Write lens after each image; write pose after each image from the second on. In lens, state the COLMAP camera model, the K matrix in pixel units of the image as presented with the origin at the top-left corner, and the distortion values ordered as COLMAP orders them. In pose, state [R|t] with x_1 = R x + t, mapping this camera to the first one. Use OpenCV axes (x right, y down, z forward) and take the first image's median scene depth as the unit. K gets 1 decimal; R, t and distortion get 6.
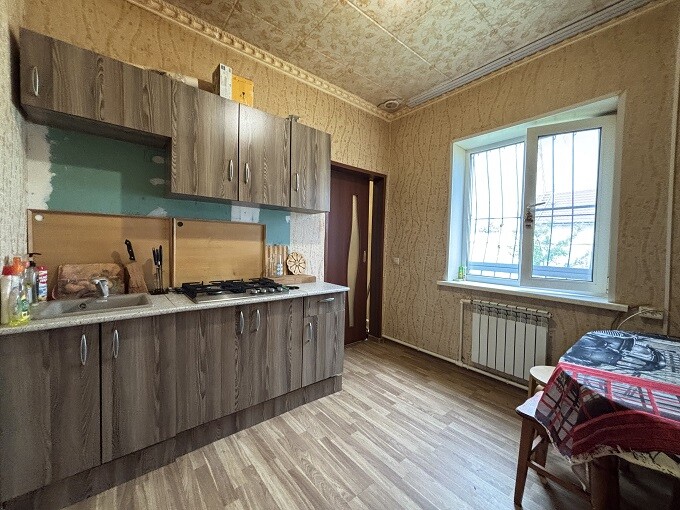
lens RADIAL K [[272.7, 0, 339.2], [0, 272.7, 253.1], [0, 0, 1]] dist [-0.001479, 0.000596]
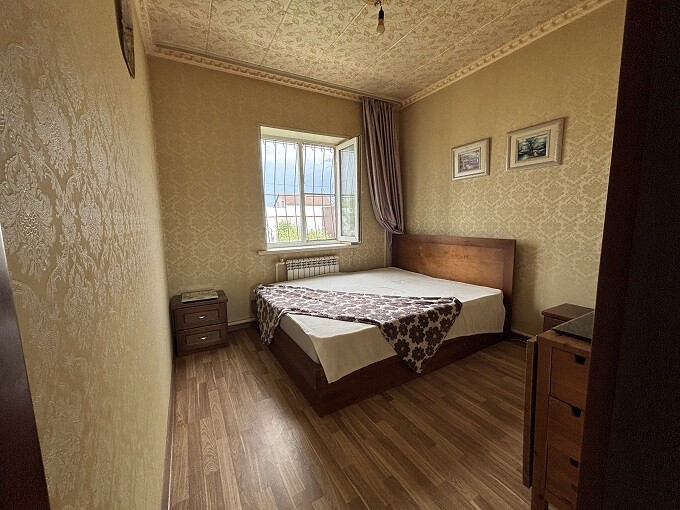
lens RADIAL K [[272.7, 0, 341.0], [0, 272.7, 254.2], [0, 0, 1]] dist [-0.001479, 0.000596]
pose [[0.185624, -0.152610, 0.970698, -0.883127], [0.061235, 0.987742, 0.143580, -0.034142], [-0.980711, 0.032789, 0.192694, 0.616588]]
